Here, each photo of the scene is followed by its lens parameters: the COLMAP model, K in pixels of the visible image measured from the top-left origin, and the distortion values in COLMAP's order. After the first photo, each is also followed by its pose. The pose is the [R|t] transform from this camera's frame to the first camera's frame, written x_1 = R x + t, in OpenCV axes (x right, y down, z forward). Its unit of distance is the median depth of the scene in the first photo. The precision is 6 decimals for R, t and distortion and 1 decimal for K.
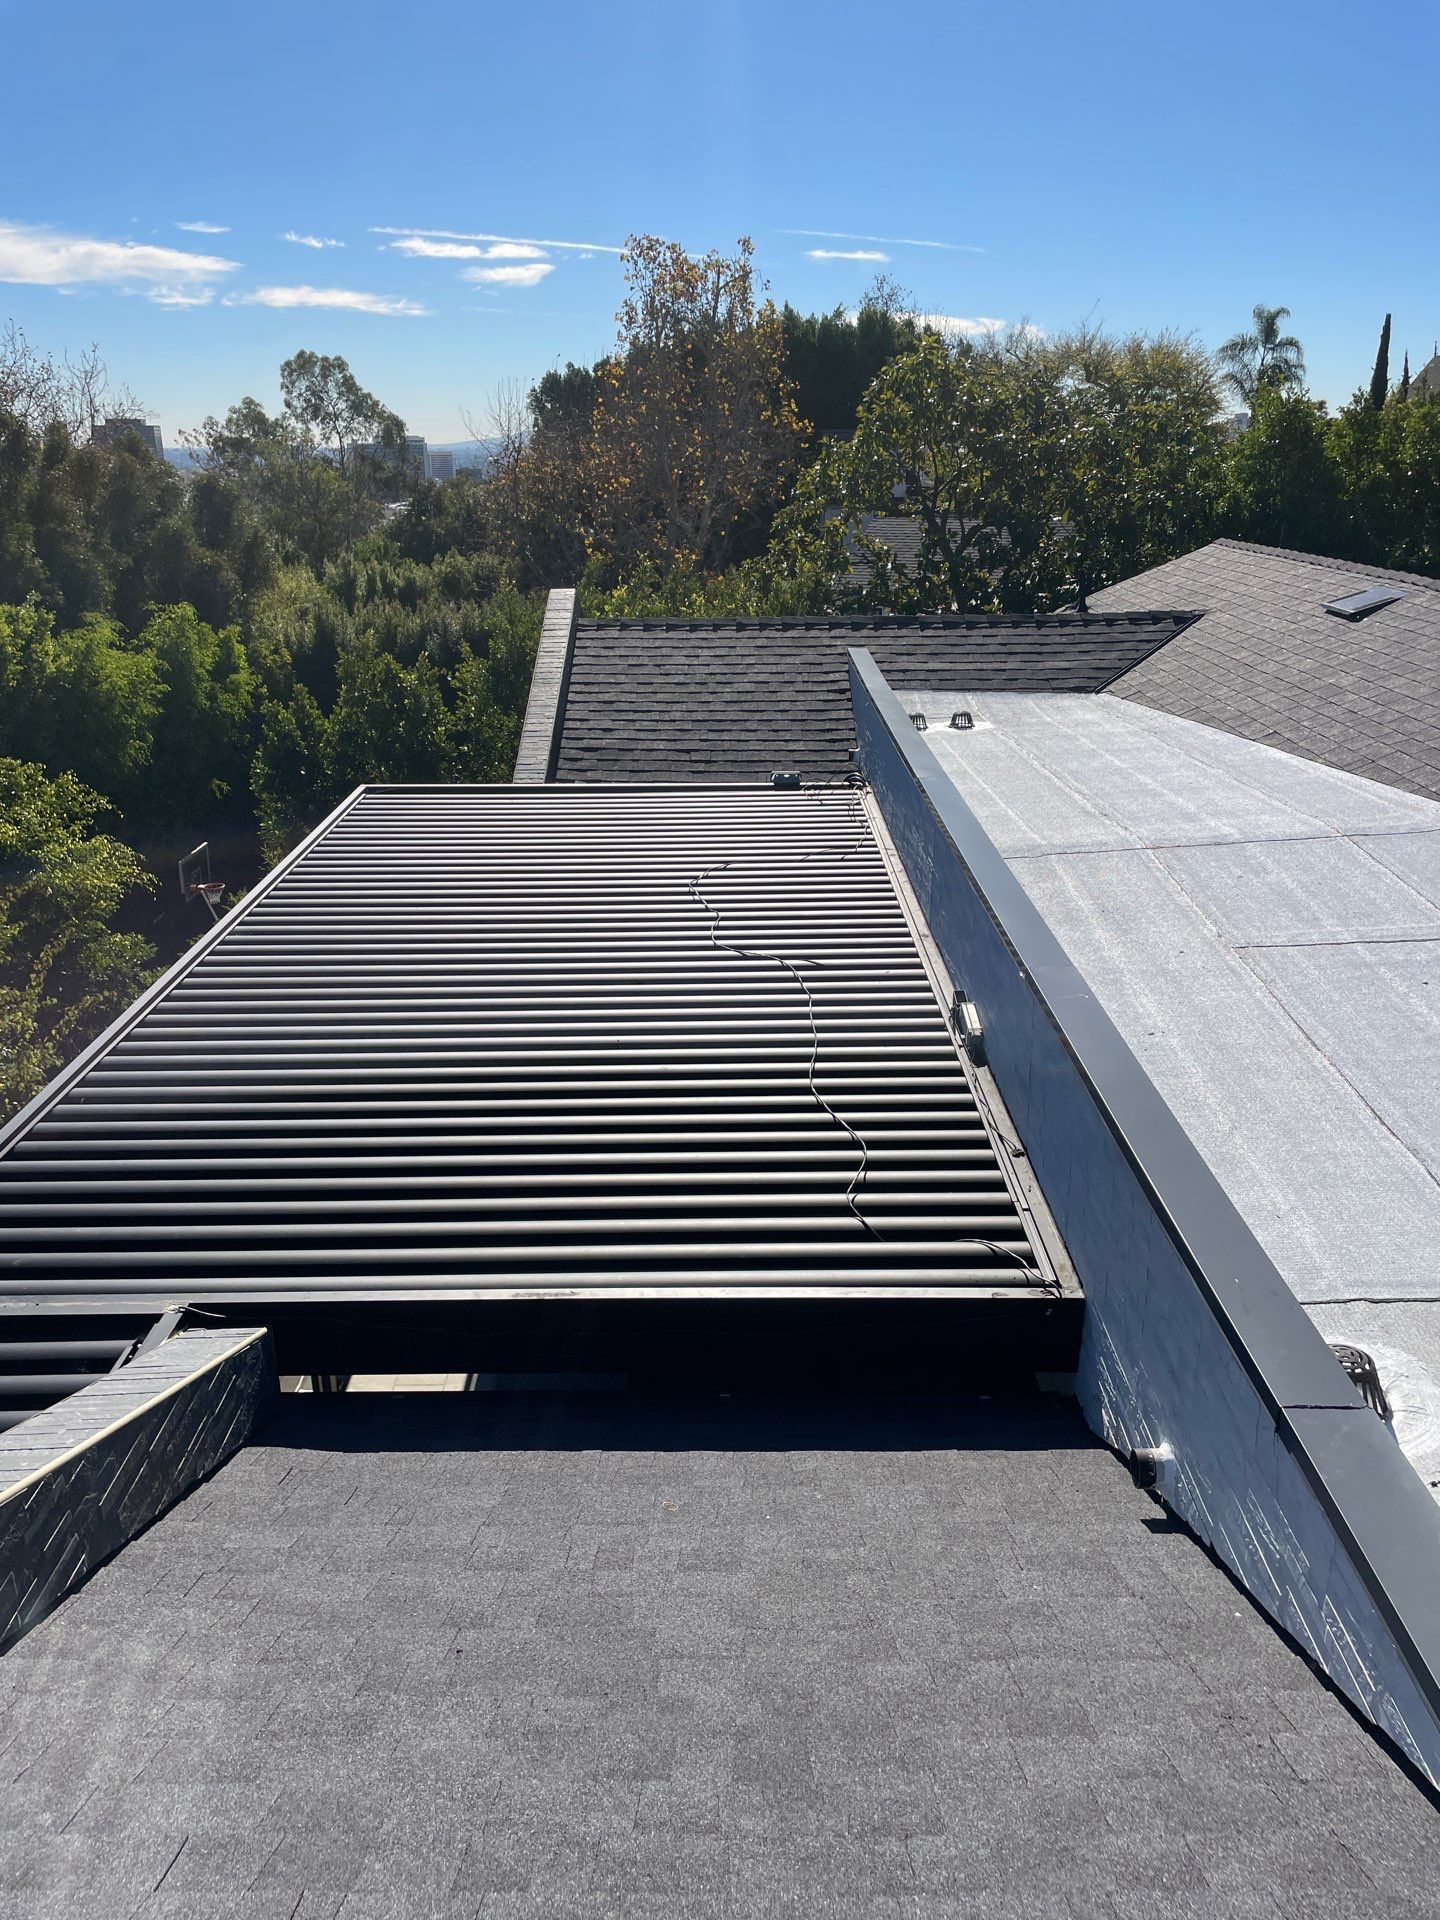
lens RADIAL K [[1445.3, 0, 714.9], [0, 1445.3, 941.8], [0, 0, 1]] dist [0.089005, -0.118852]
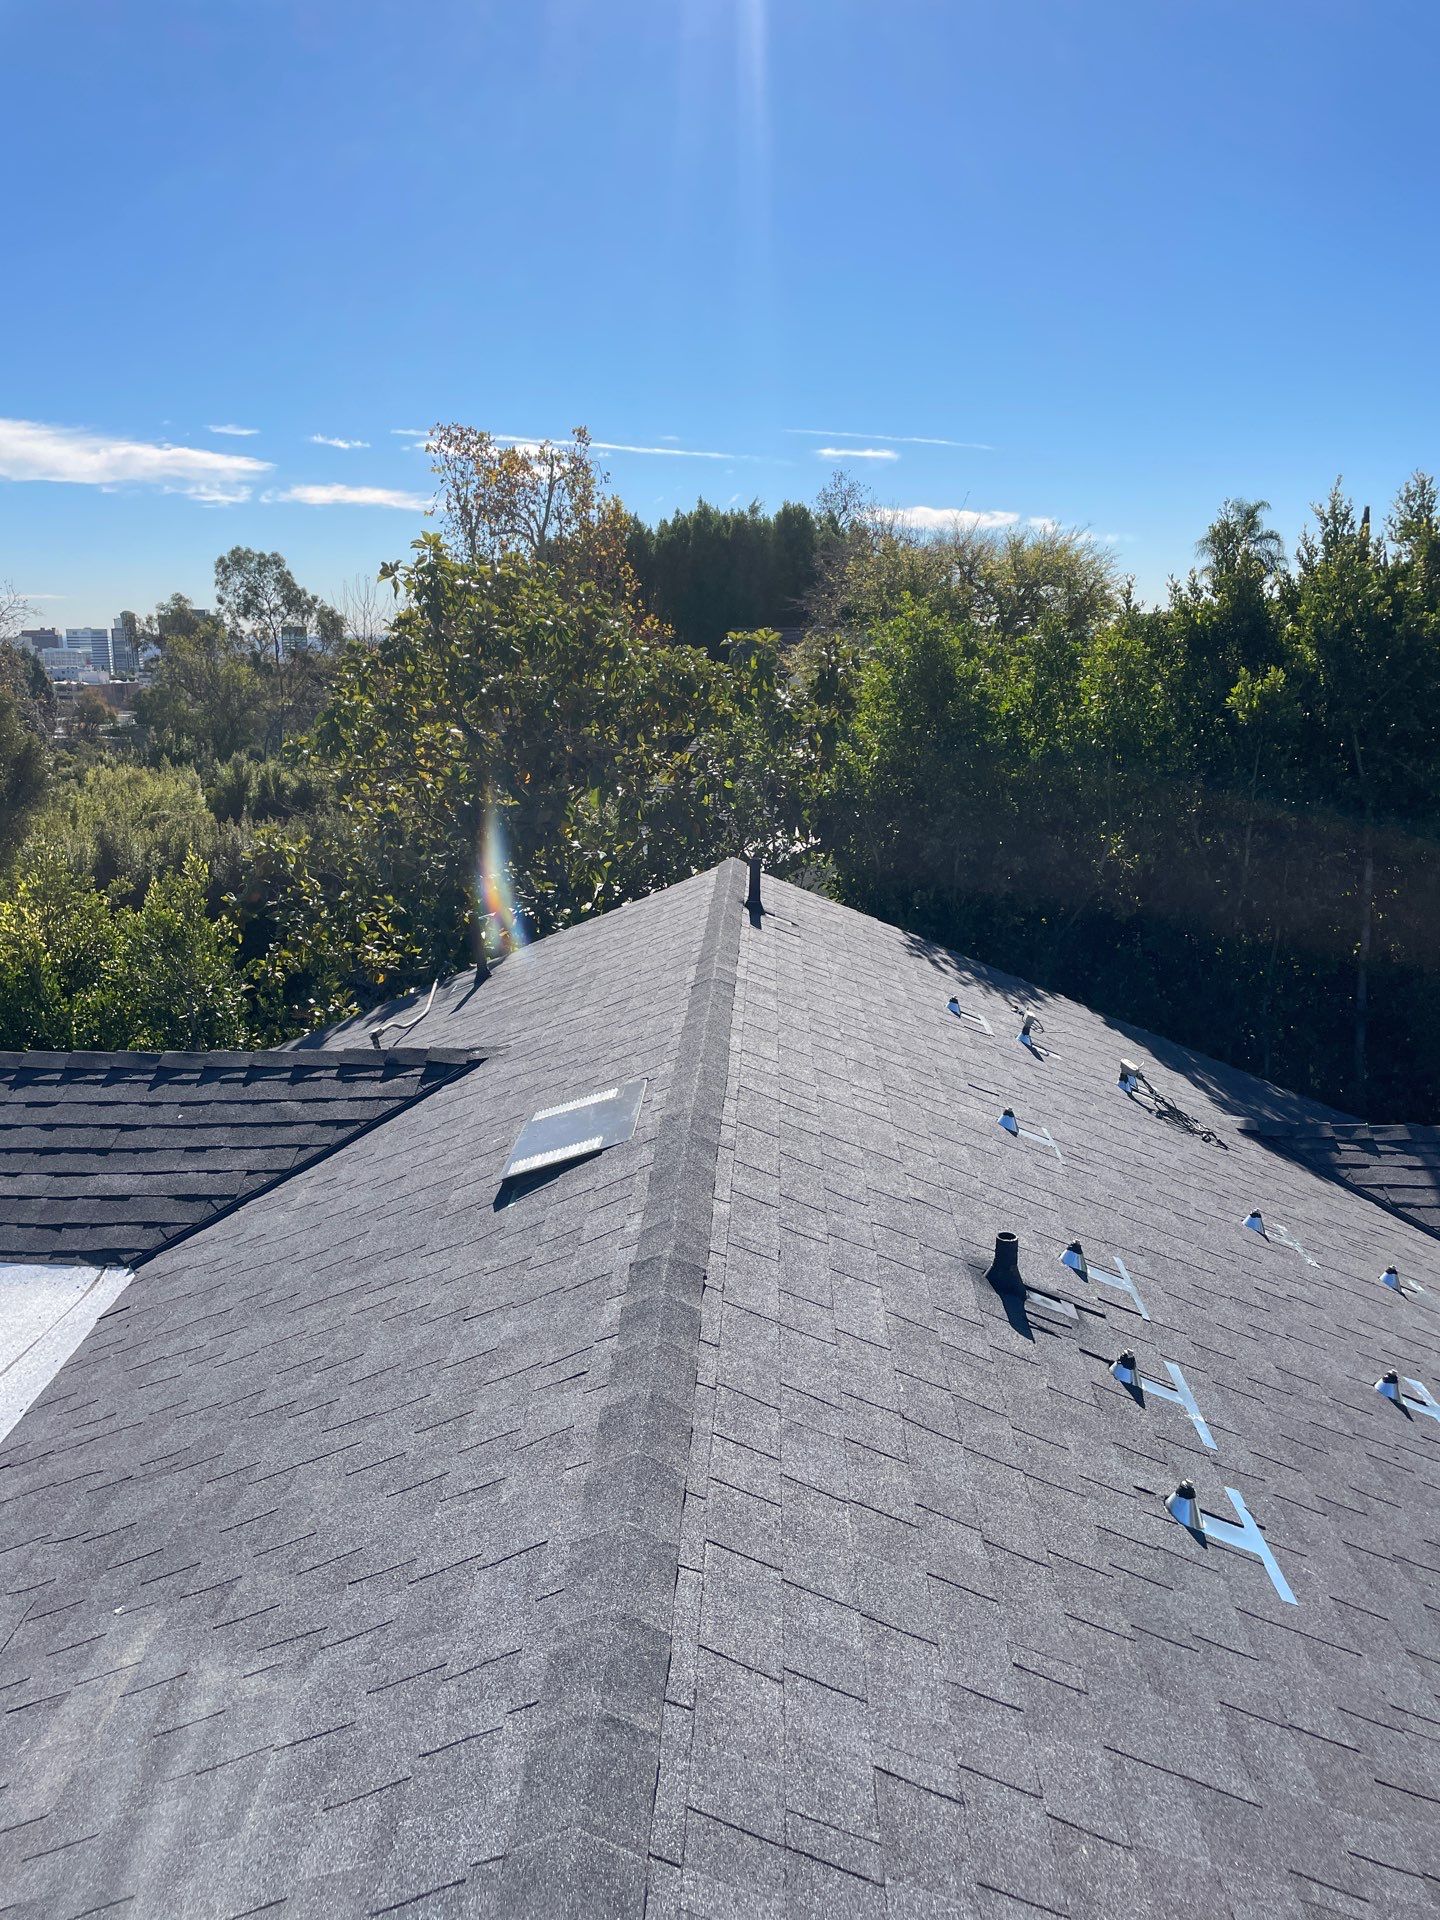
lens RADIAL K [[1445.3, 0, 727.6], [0, 1445.3, 952.9], [0, 0, 1]] dist [0.089005, -0.118852]
pose [[0.999742, 0.003384, -0.022471, 0.065379], [-0.005833, 0.993933, -0.109831, -0.031044], [0.021963, 0.109934, 0.993696, 0.073472]]
